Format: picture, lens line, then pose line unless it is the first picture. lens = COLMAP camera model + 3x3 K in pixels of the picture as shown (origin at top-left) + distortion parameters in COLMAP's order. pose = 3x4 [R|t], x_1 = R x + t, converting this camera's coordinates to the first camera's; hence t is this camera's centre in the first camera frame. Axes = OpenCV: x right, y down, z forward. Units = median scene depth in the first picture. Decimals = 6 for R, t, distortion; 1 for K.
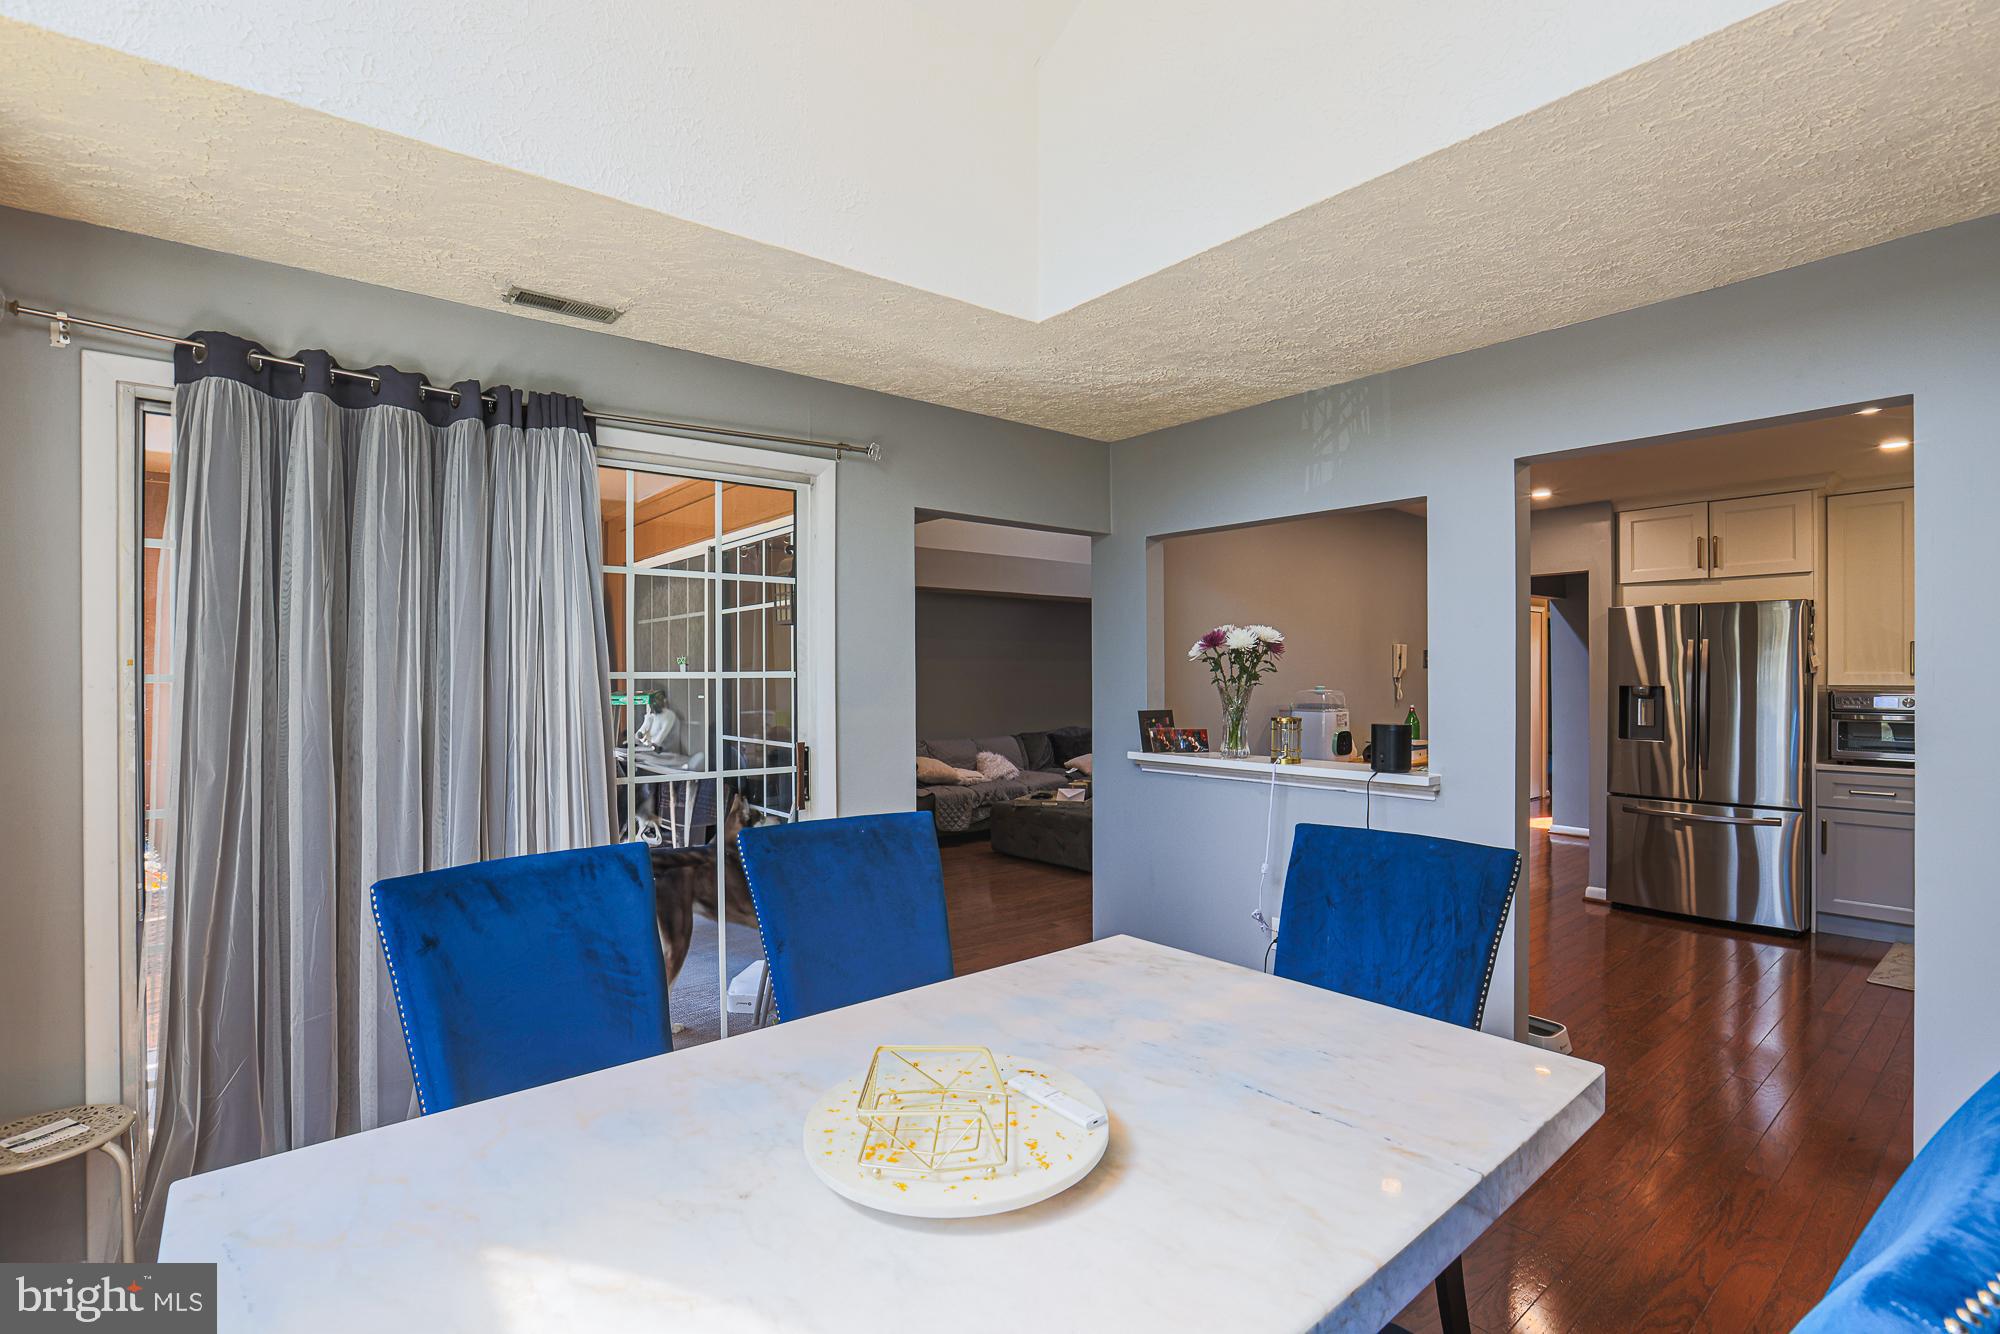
lens RADIAL K [[977.2, 0, 1000.0], [0, 977.2, 667.0], [0, 0, 1]] dist [0.002562, 0.000460]
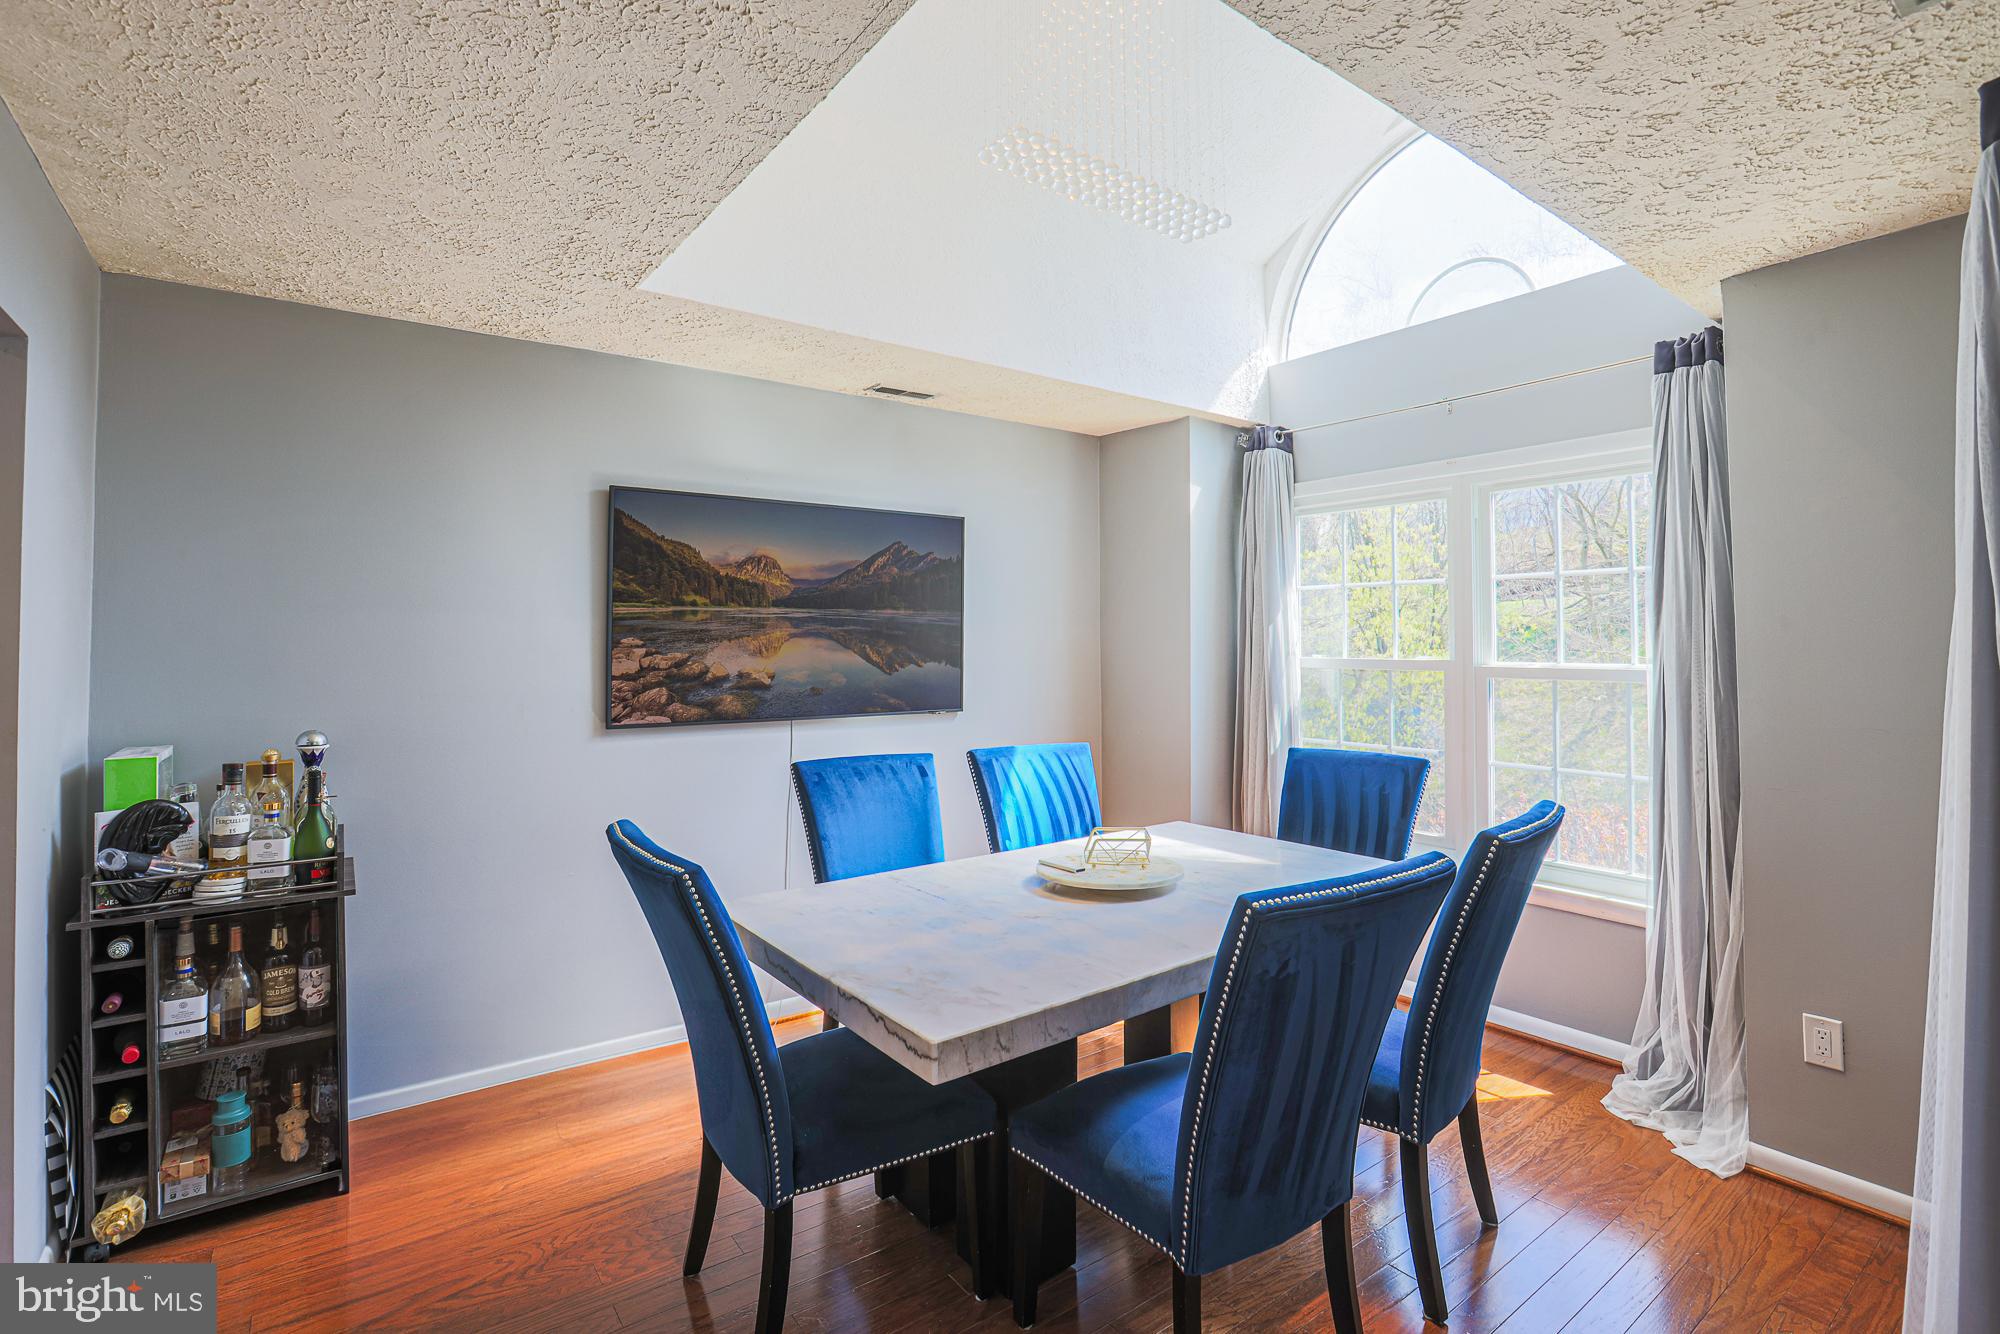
lens RADIAL K [[977.2, 0, 1000.0], [0, 977.2, 667.0], [0, 0, 1]] dist [0.002562, 0.000460]
pose [[-0.998451, -0.004152, 0.055488, 0.045112], [-0.003429, 0.999908, 0.013113, 0.007641], [-0.055537, 0.012903, -0.998373, 1.801345]]
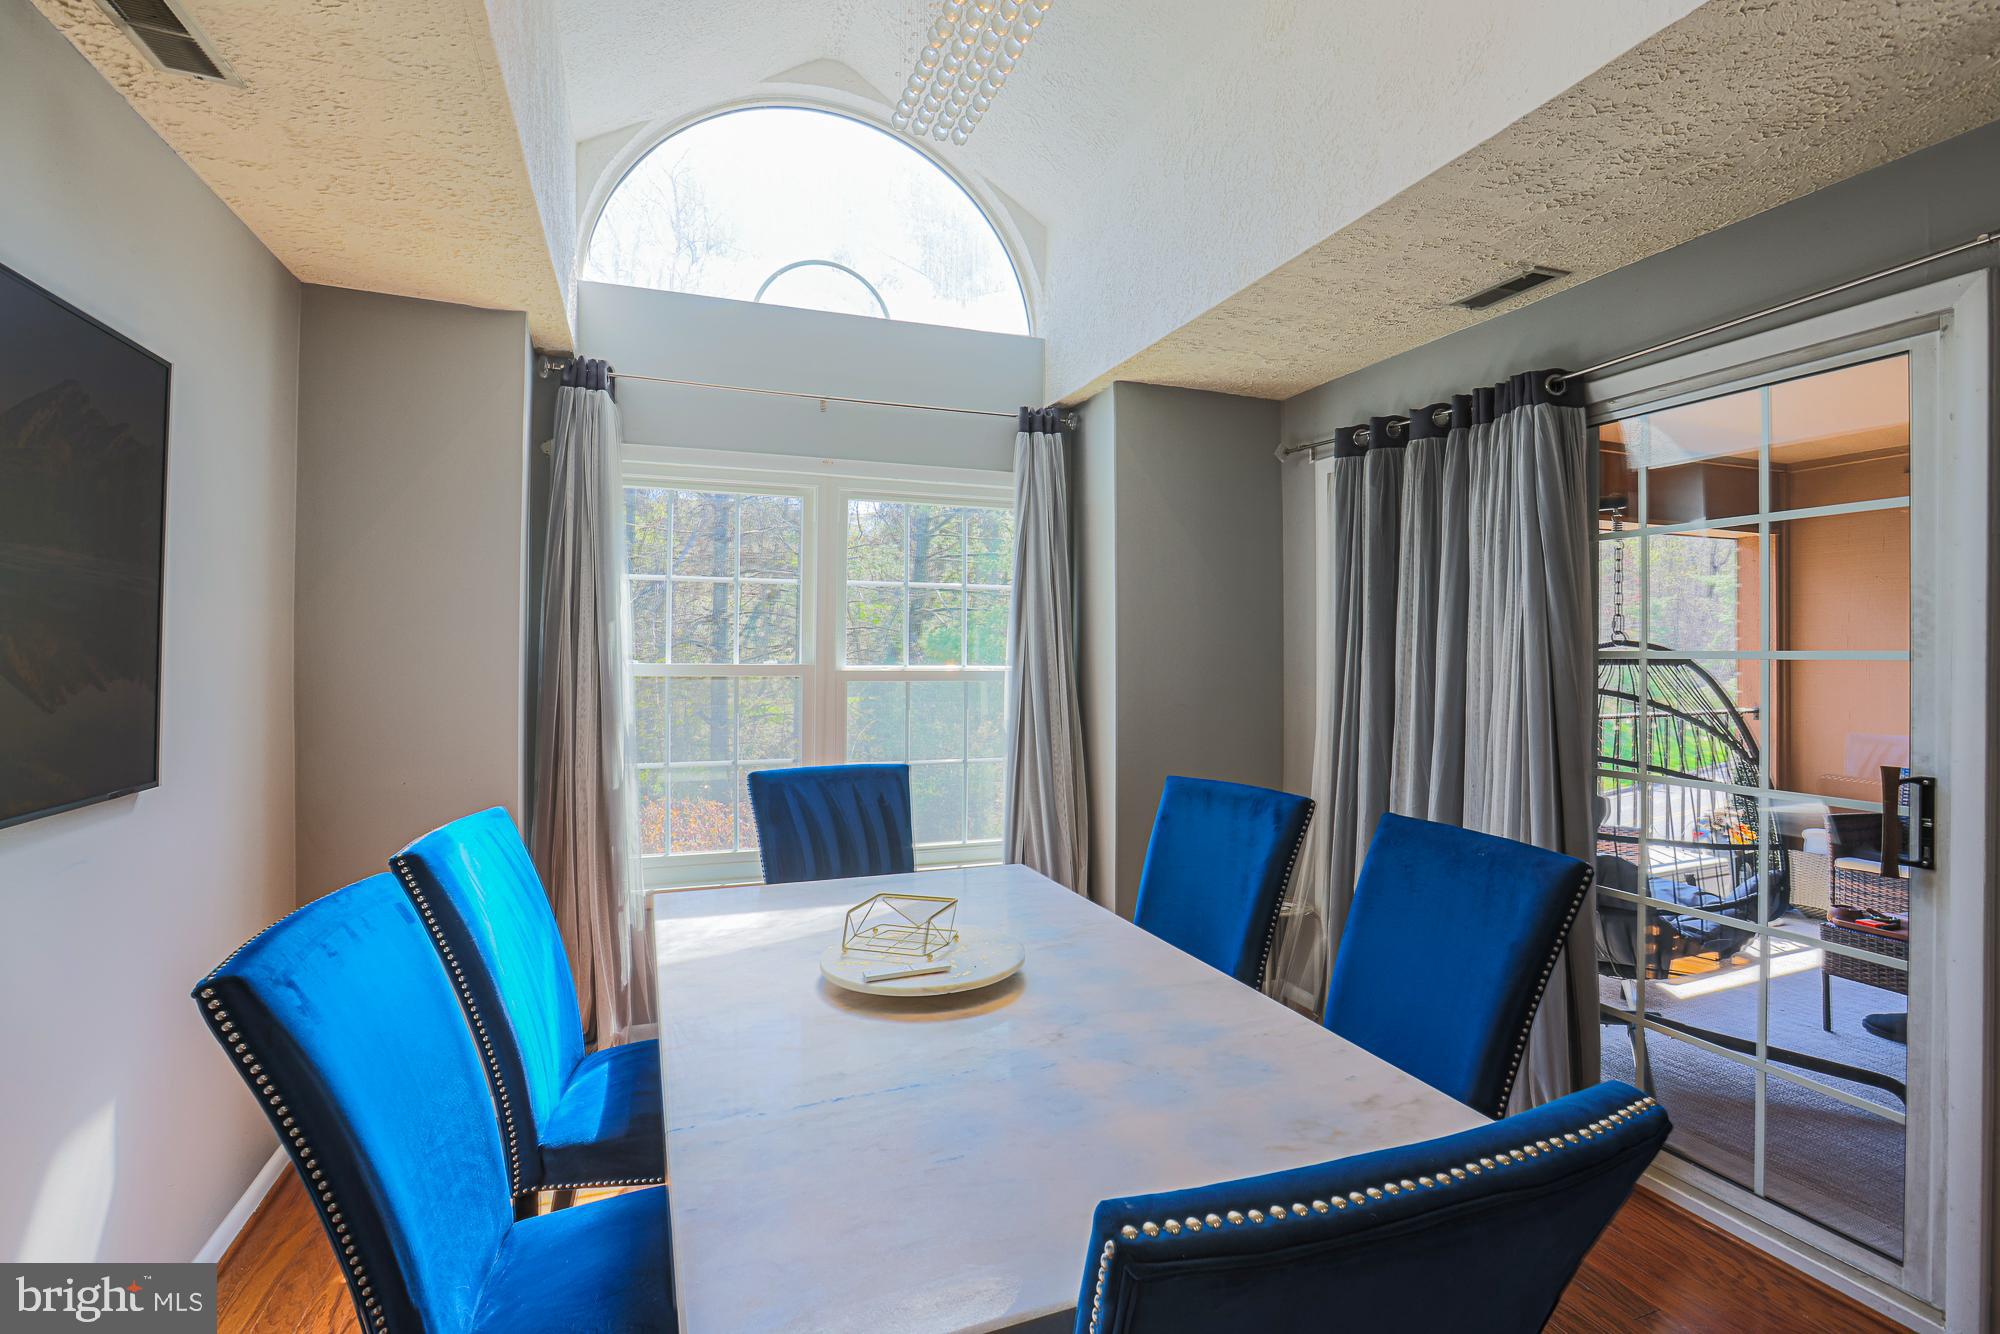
lens RADIAL K [[977.2, 0, 1000.0], [0, 977.2, 667.0], [0, 0, 1]] dist [0.002562, 0.000460]
pose [[-0.299550, 0.007000, -0.954055, 0.772103], [0.005734, 0.999968, 0.005537, 0.011268], [0.954063, -0.003812, -0.299581, 0.929227]]
